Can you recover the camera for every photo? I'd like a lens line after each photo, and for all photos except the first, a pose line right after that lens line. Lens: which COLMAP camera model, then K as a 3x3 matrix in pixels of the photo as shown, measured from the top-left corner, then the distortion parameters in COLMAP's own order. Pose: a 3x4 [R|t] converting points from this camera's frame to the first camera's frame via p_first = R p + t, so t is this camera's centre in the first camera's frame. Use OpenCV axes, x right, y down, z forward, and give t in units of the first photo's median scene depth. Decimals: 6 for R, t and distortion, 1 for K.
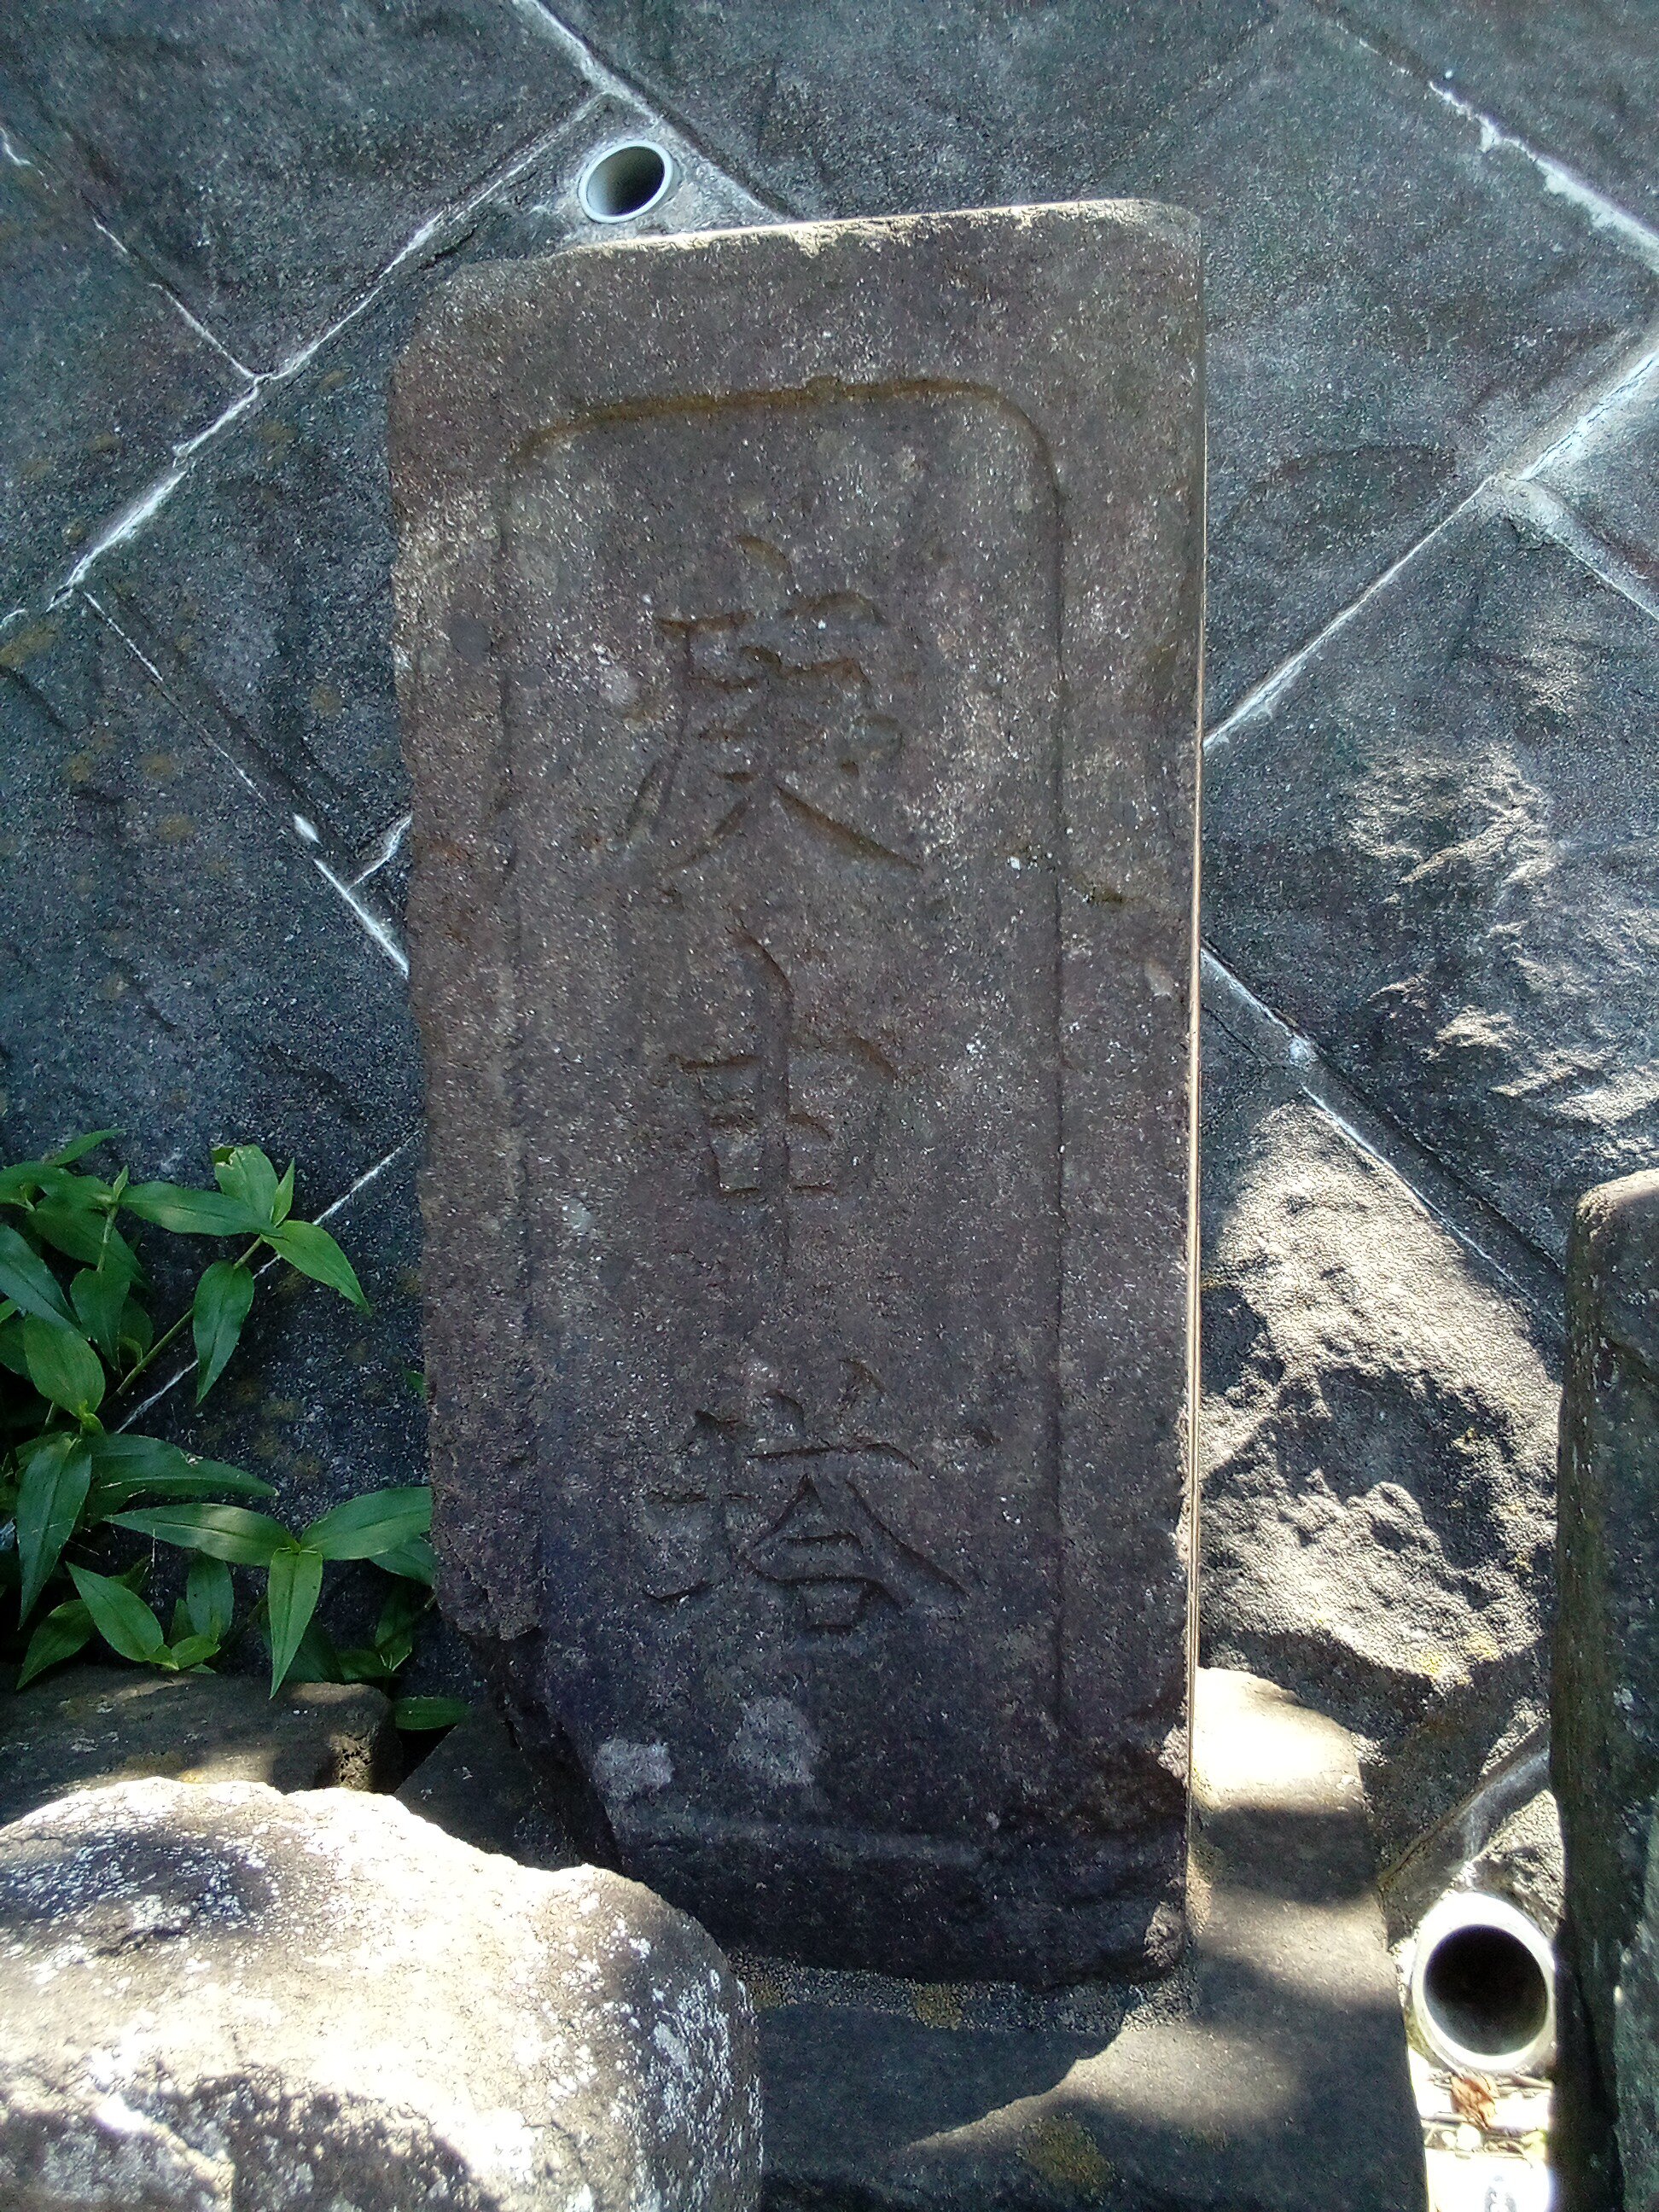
lens RADIAL K [[1836.2, 0, 829.0], [0, 1836.2, 1101.6], [0, 0, 1]] dist [0.061068, -0.092497]
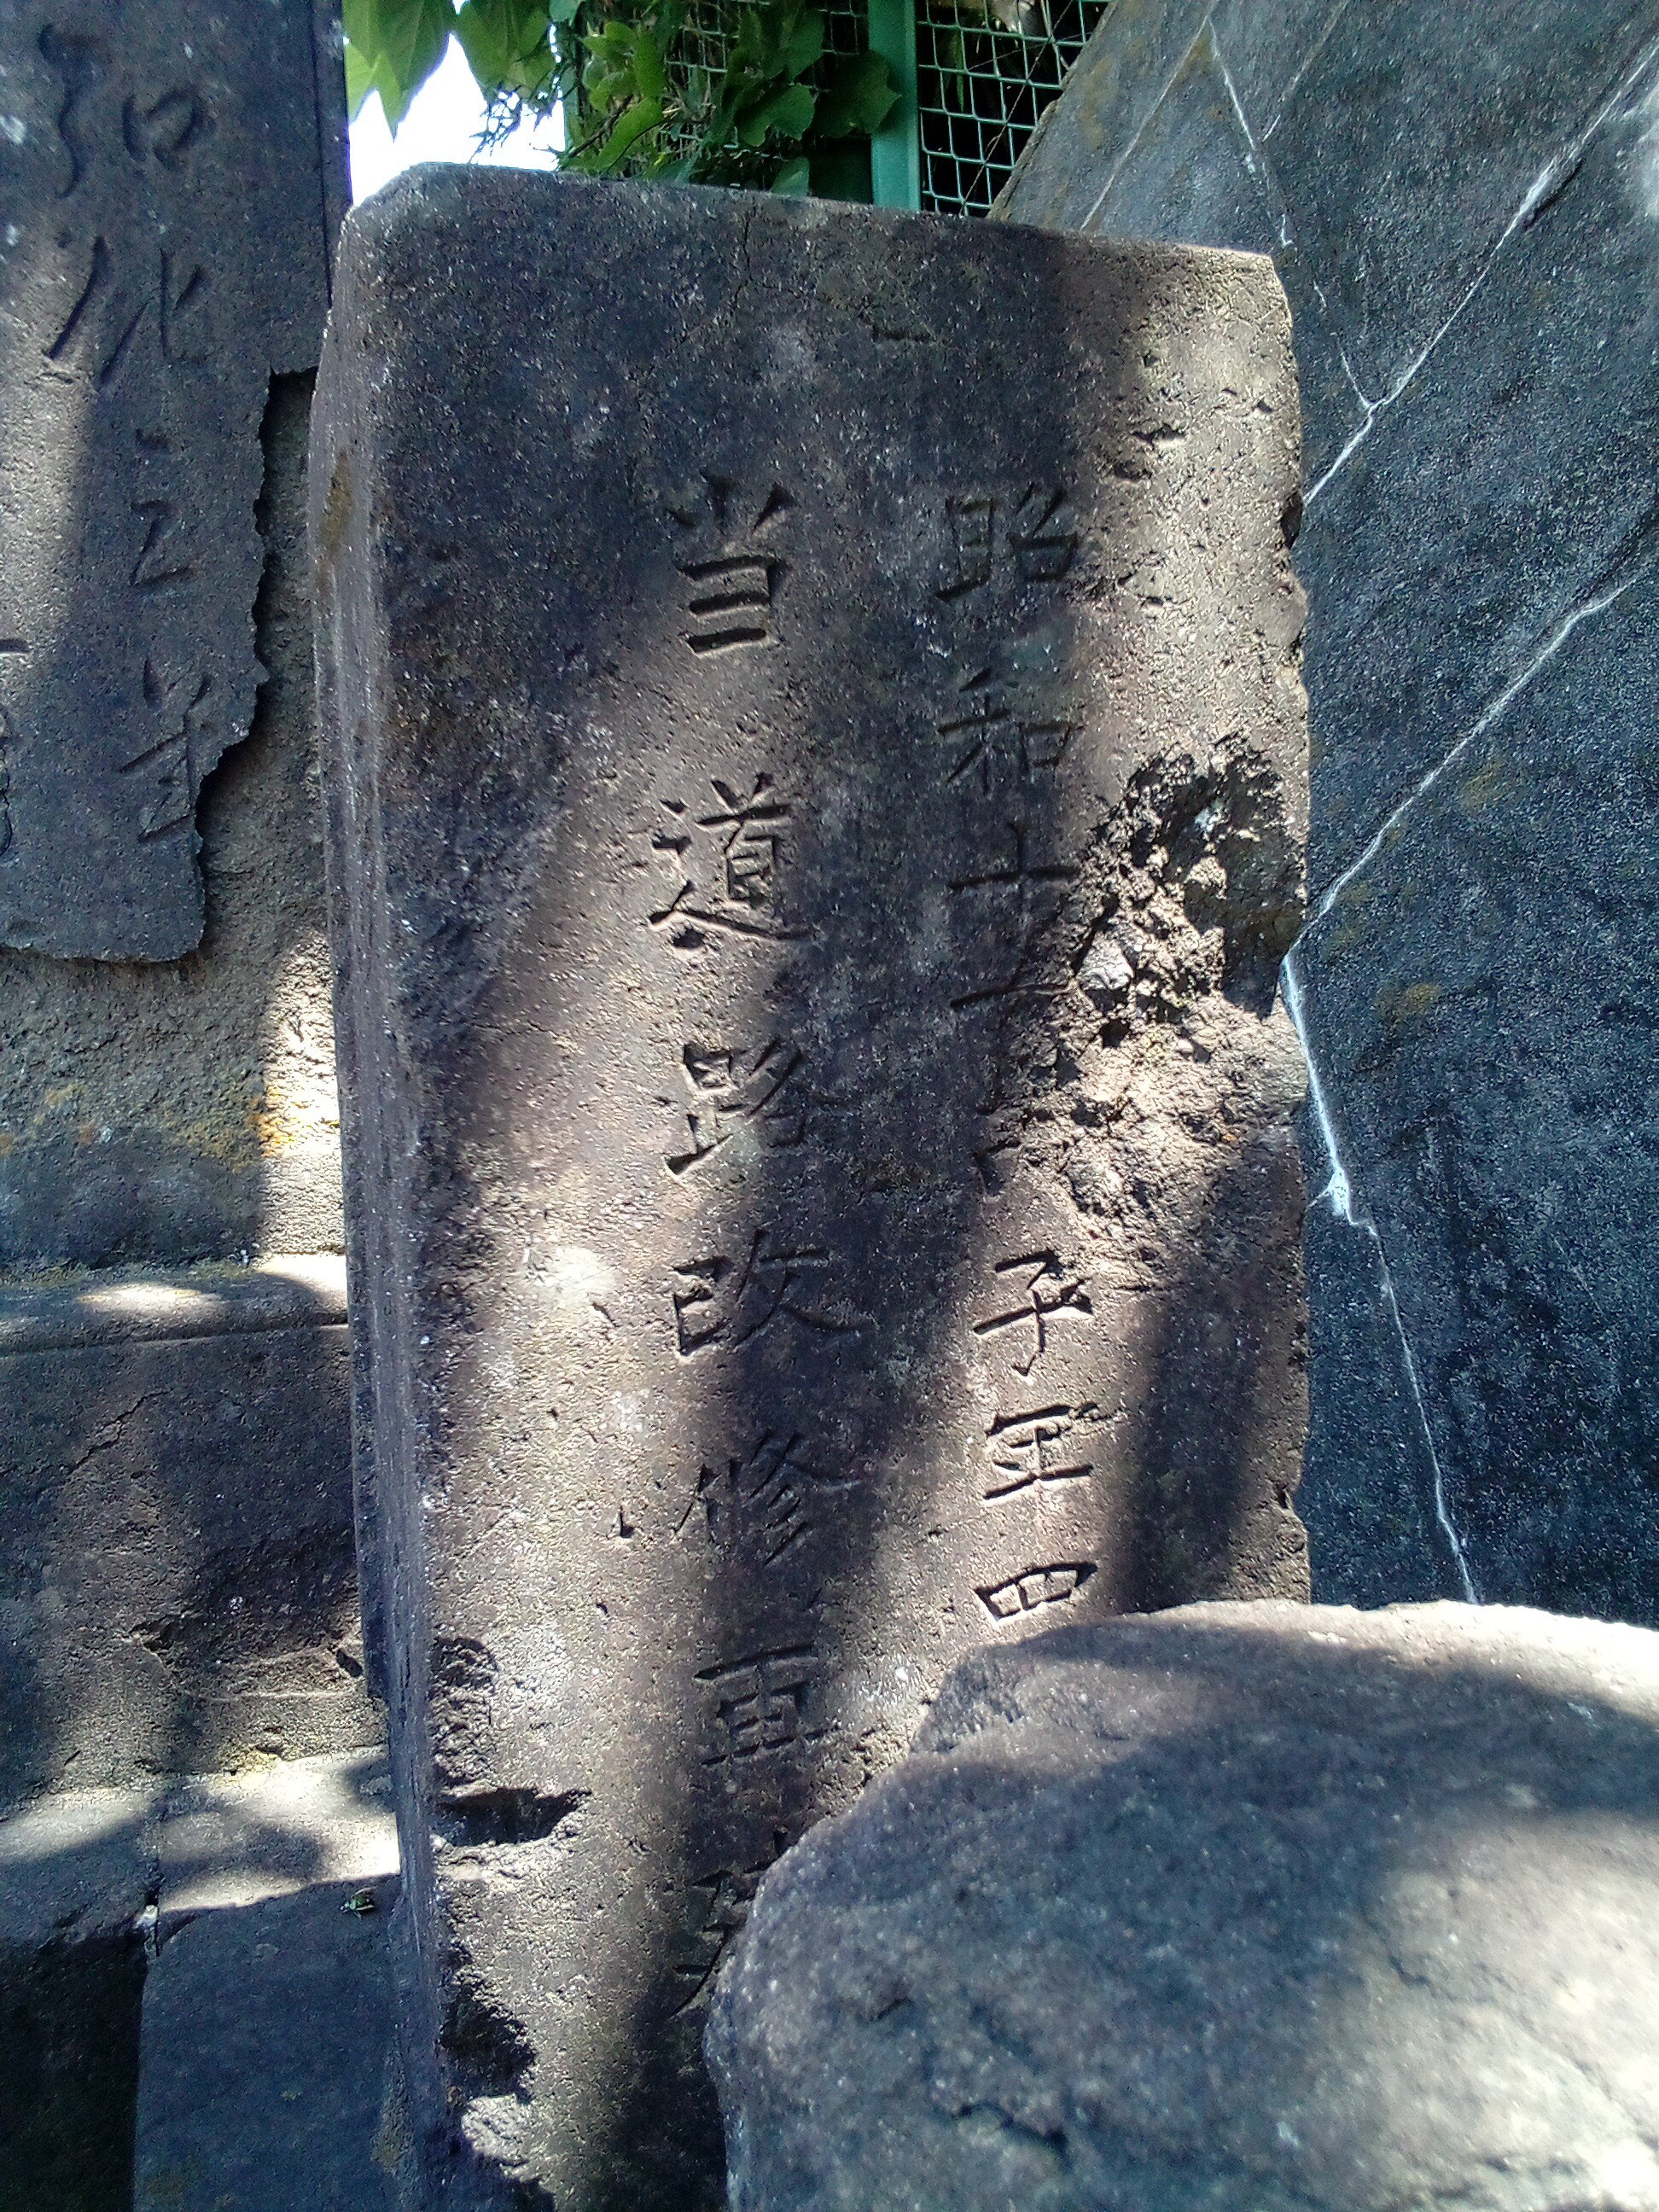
lens RADIAL K [[1836.2, 0, 834.0], [0, 1836.2, 1101.9], [0, 0, 1]] dist [0.061068, -0.092497]
pose [[0.511066, 0.070929, -0.856610, 0.395574], [-0.078941, 0.996251, 0.035394, -0.051656], [0.855909, 0.049534, 0.514749, 0.307541]]
